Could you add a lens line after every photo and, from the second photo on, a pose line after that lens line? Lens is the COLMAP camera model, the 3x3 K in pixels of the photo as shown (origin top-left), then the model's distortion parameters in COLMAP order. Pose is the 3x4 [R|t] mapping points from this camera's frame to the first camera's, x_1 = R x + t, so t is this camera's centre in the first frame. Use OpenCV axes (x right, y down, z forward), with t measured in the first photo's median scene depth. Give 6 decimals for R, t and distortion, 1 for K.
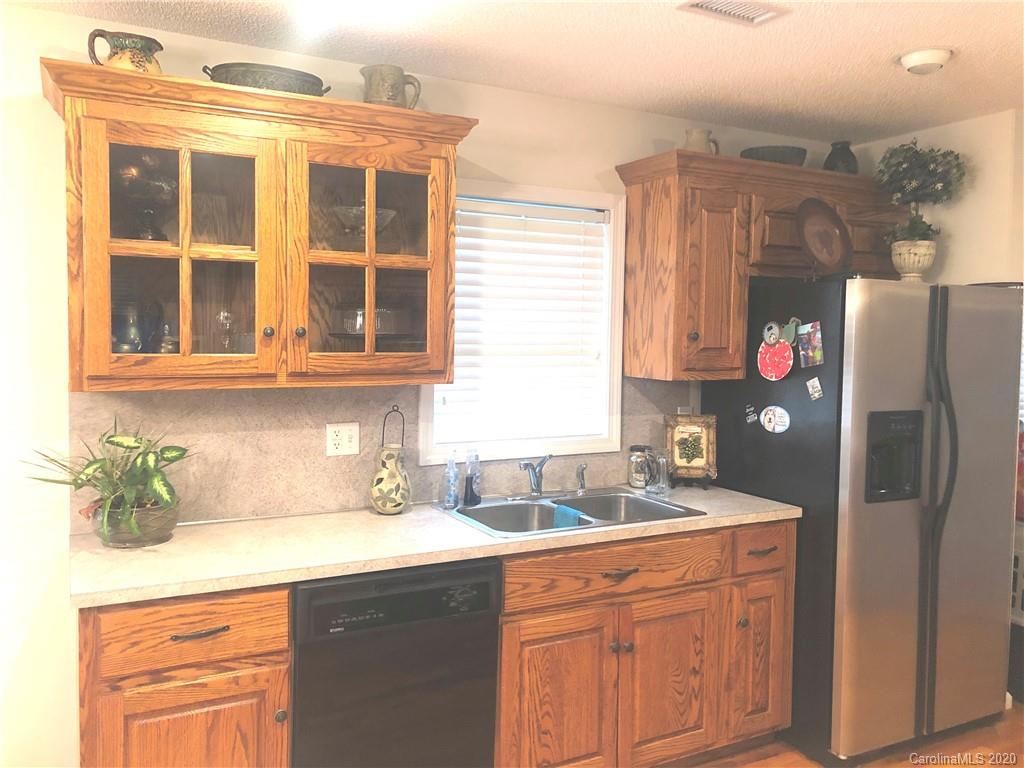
lens RADIAL K [[835.3, 0, 497.9], [0, 835.3, 378.4], [0, 0, 1]] dist [0.031868, -0.036994]
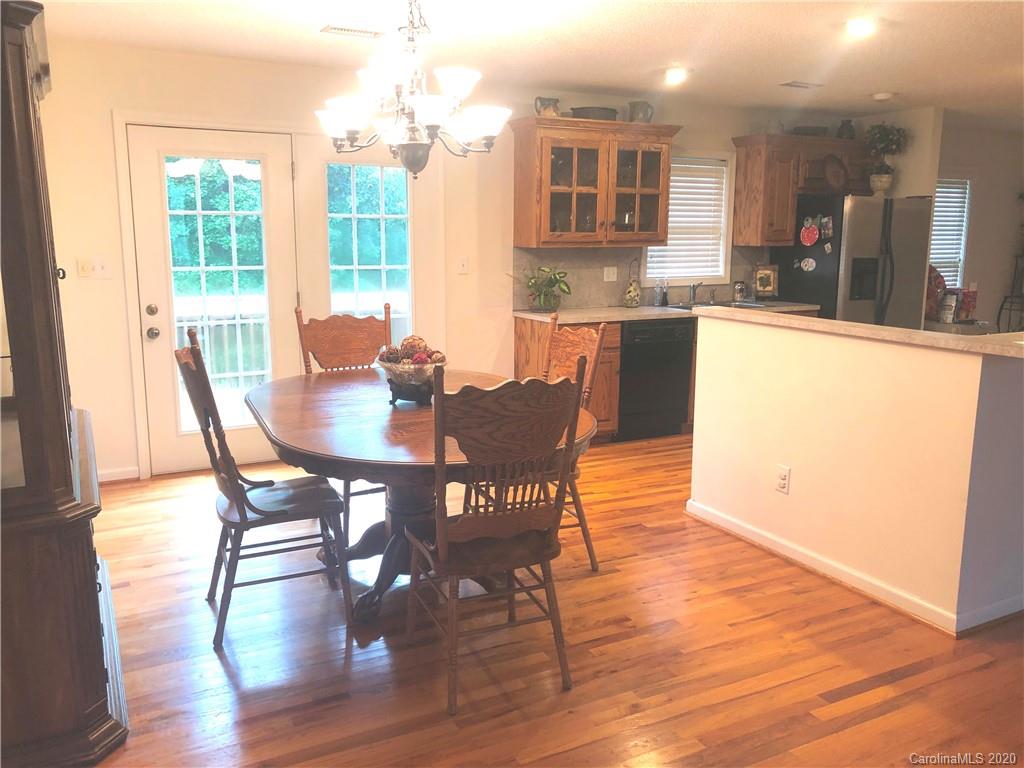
lens RADIAL K [[835.3, 0, 512.4], [0, 835.3, 384.1], [0, 0, 1]] dist [0.031868, -0.036994]
pose [[0.999950, -0.009918, 0.001565, -0.441324], [0.009658, 0.992701, 0.120210, 0.092579], [-0.002746, -0.120189, 0.992747, -1.183232]]
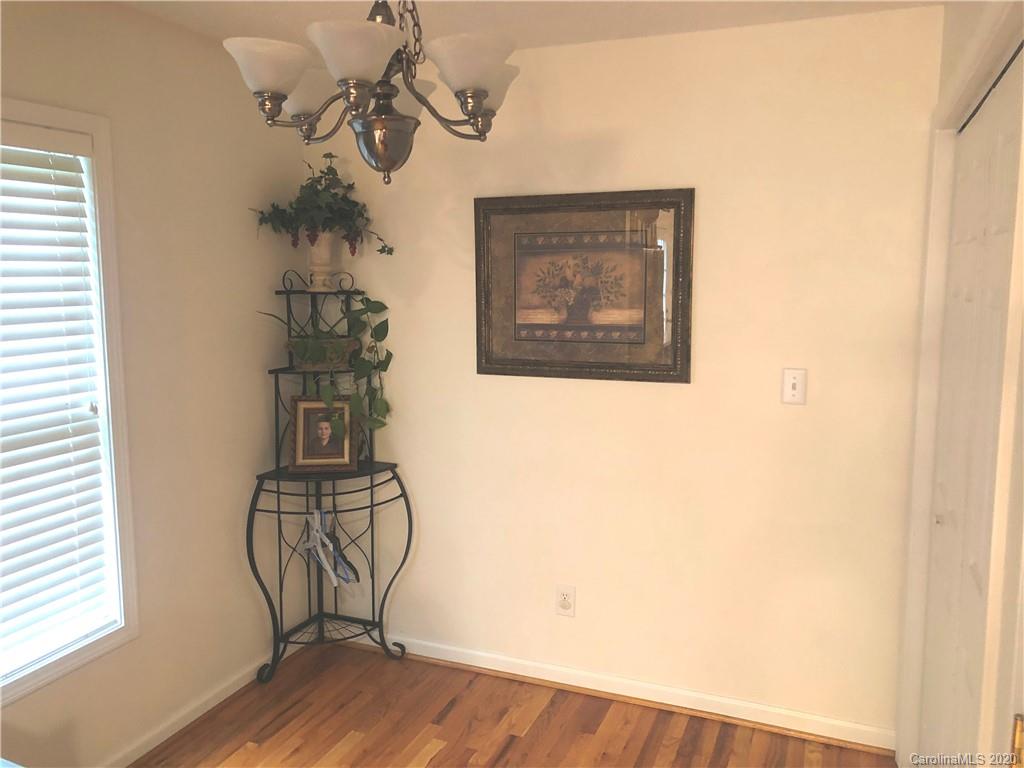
lens RADIAL K [[835.3, 0, 512.3], [0, 835.3, 383.0], [0, 0, 1]] dist [0.031868, -0.036994]
pose [[0.764799, -0.103609, 0.635883, 0.839422], [0.045814, 0.993232, 0.106732, -0.069823], [-0.642638, -0.052496, 0.764370, 0.684789]]
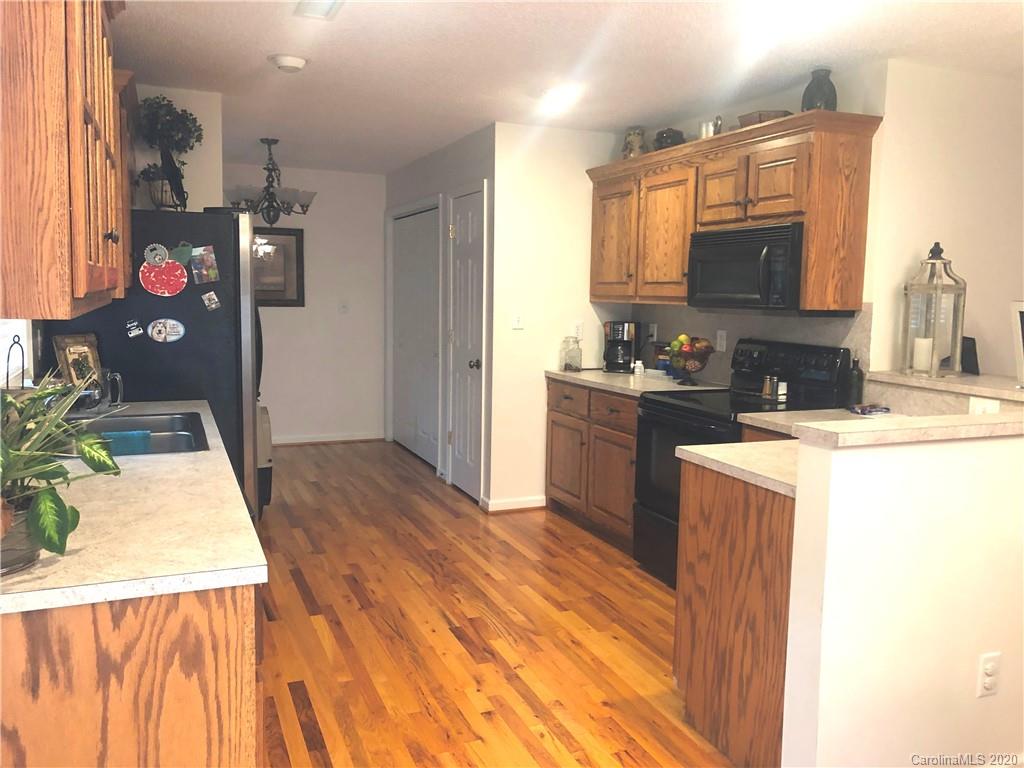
lens RADIAL K [[835.3, 0, 529.1], [0, 835.3, 367.4], [0, 0, 1]] dist [0.031868, -0.036994]
pose [[0.072158, -0.102977, 0.992063, -0.831298], [0.039155, 0.994182, 0.100349, 0.003971], [-0.996624, 0.031603, 0.075770, 0.460346]]
